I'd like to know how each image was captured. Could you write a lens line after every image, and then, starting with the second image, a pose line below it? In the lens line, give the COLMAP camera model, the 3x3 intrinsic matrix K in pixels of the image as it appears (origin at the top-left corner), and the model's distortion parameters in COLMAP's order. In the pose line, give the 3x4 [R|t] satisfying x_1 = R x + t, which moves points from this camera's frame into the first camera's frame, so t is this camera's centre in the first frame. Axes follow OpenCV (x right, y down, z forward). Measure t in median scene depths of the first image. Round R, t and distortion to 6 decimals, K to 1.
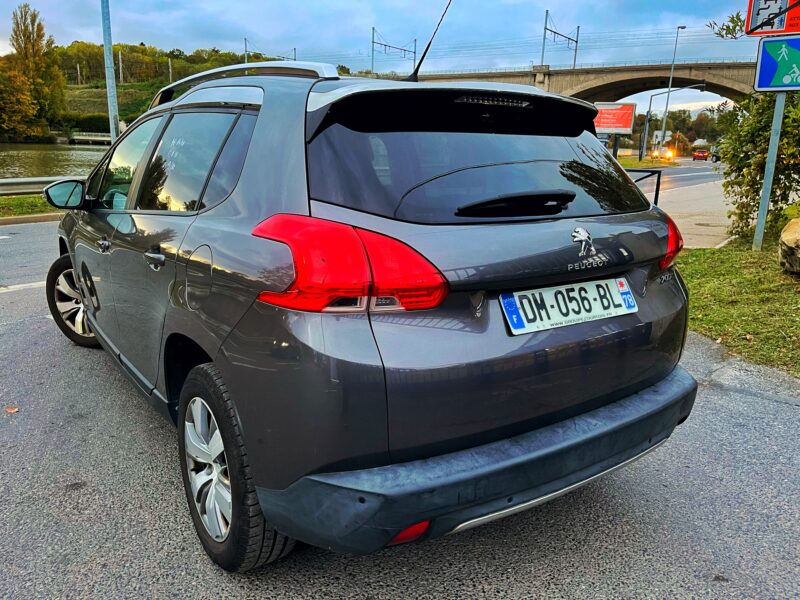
lens RADIAL K [[598.5, 0, 400.0], [0, 598.5, 300.0], [0, 0, 1]] dist [0.095889, -0.129059]
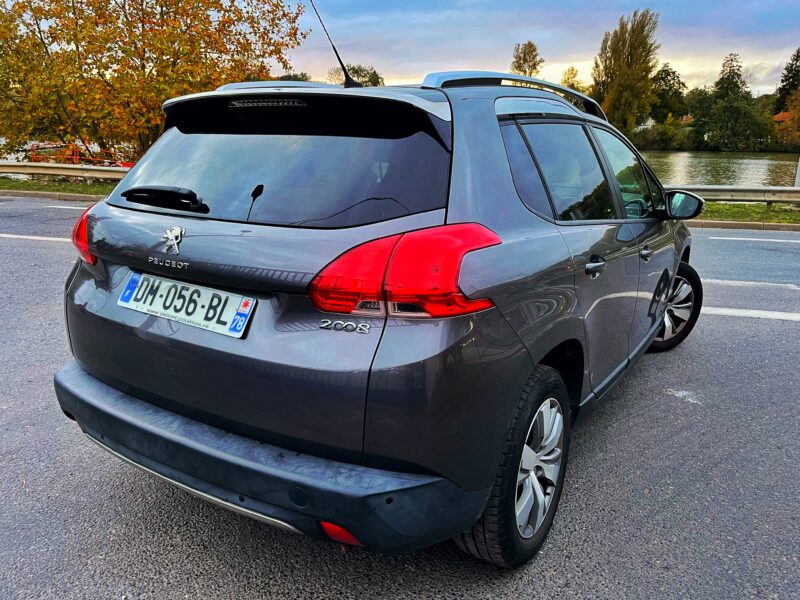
lens RADIAL K [[608.6, 0, 422.2], [0, 608.6, 297.5], [0, 0, 1]] dist [0.084457, -0.137687]
pose [[0.390084, 0.209665, -0.896591, 1.396703], [-0.234305, 0.964280, 0.123554, -0.226981], [0.890469, 0.161879, 0.425276, 0.946765]]
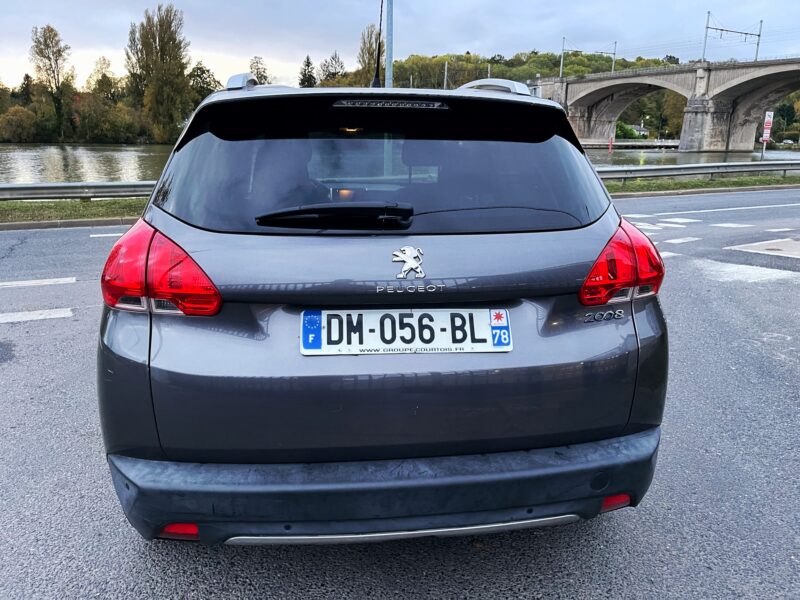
lens RADIAL K [[592.1, 0, 385.7], [0, 592.1, 300.9], [0, 0, 1]] dist [0.096851, -0.117790]
pose [[0.883760, 0.103617, -0.456325, 0.671858], [-0.102760, 0.994346, 0.026772, -0.059725], [0.456519, 0.023232, 0.889410, 0.214721]]
